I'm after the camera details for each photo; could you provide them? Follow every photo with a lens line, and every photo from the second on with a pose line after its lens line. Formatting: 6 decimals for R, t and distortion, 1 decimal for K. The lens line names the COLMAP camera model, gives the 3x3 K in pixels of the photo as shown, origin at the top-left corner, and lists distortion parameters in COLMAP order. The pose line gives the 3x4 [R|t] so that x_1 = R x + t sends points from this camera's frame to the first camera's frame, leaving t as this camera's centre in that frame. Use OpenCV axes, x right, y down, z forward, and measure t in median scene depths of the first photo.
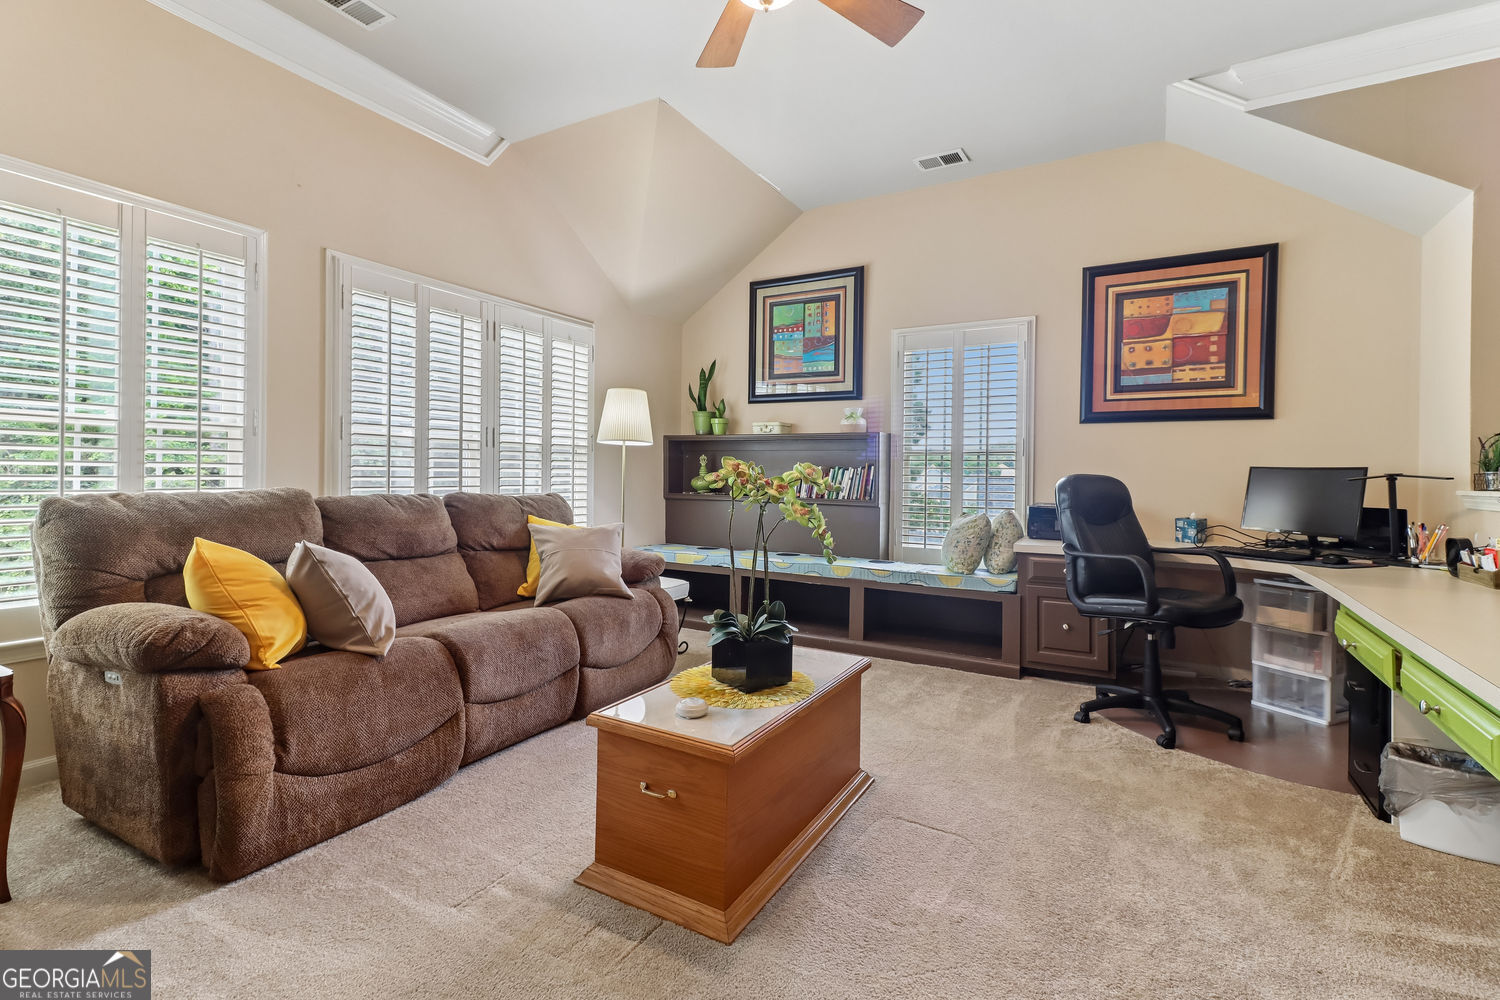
lens RADIAL K [[688.4, 0, 756.1], [0, 688.4, 472.0], [0, 0, 1]] dist [0.009085, -0.001096]
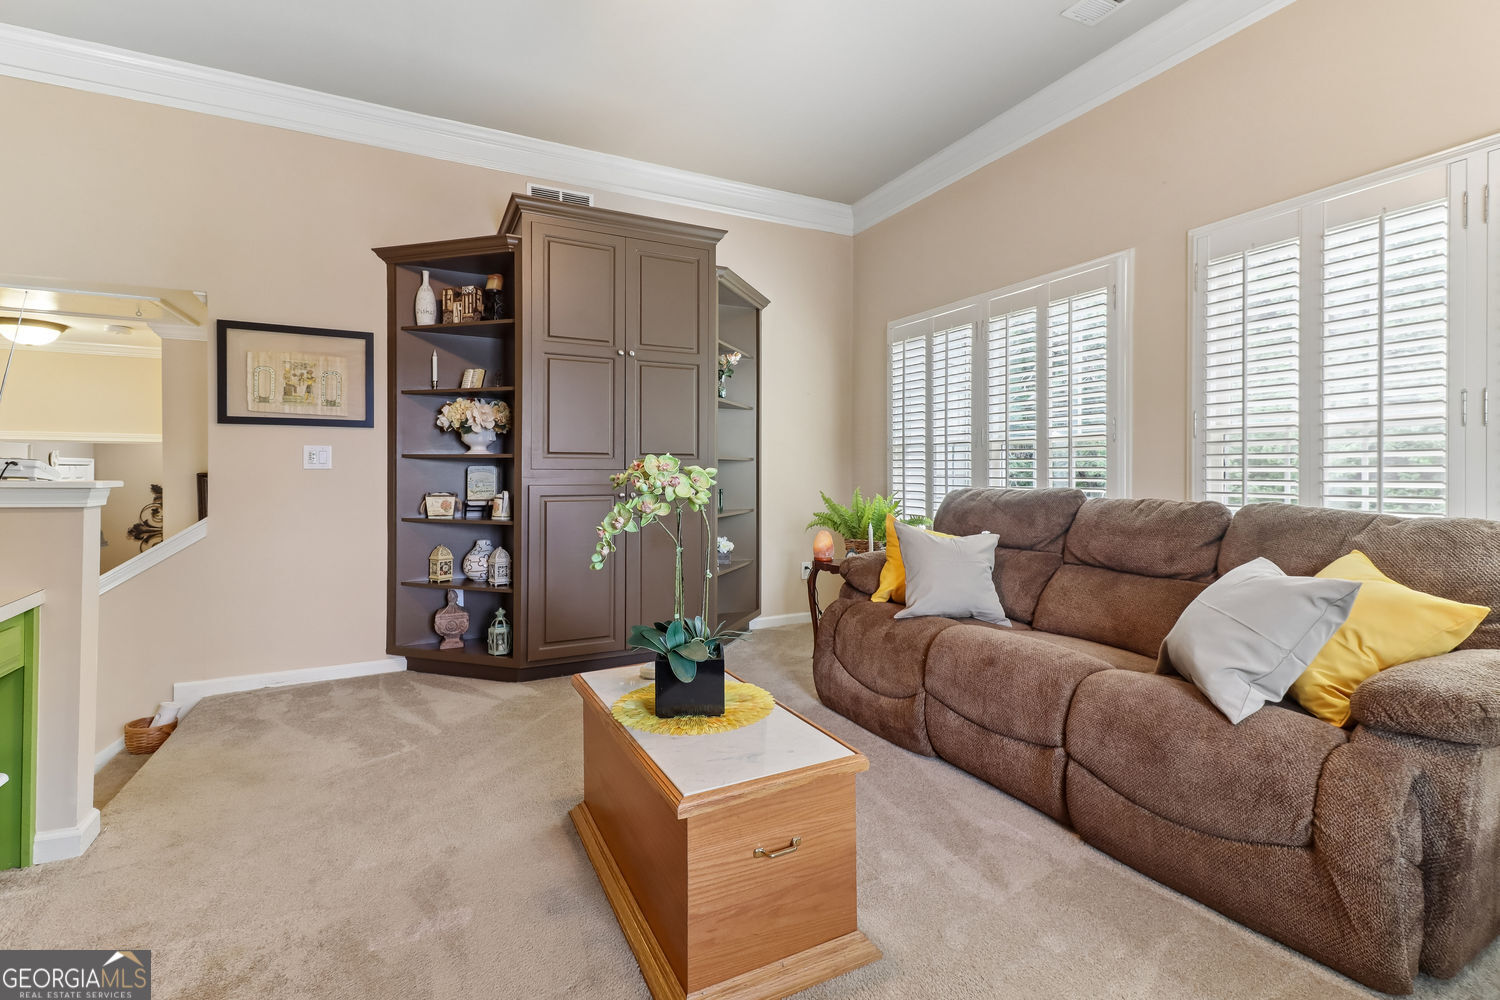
lens RADIAL K [[688.4, 0, 756.1], [0, 688.4, 472.0], [0, 0, 1]] dist [0.009085, -0.001096]
pose [[-0.553914, -0.010484, -0.832508, 0.400991], [-0.000224, 0.999923, -0.012443, 0.007388], [0.832574, -0.006706, -0.553873, 0.905283]]
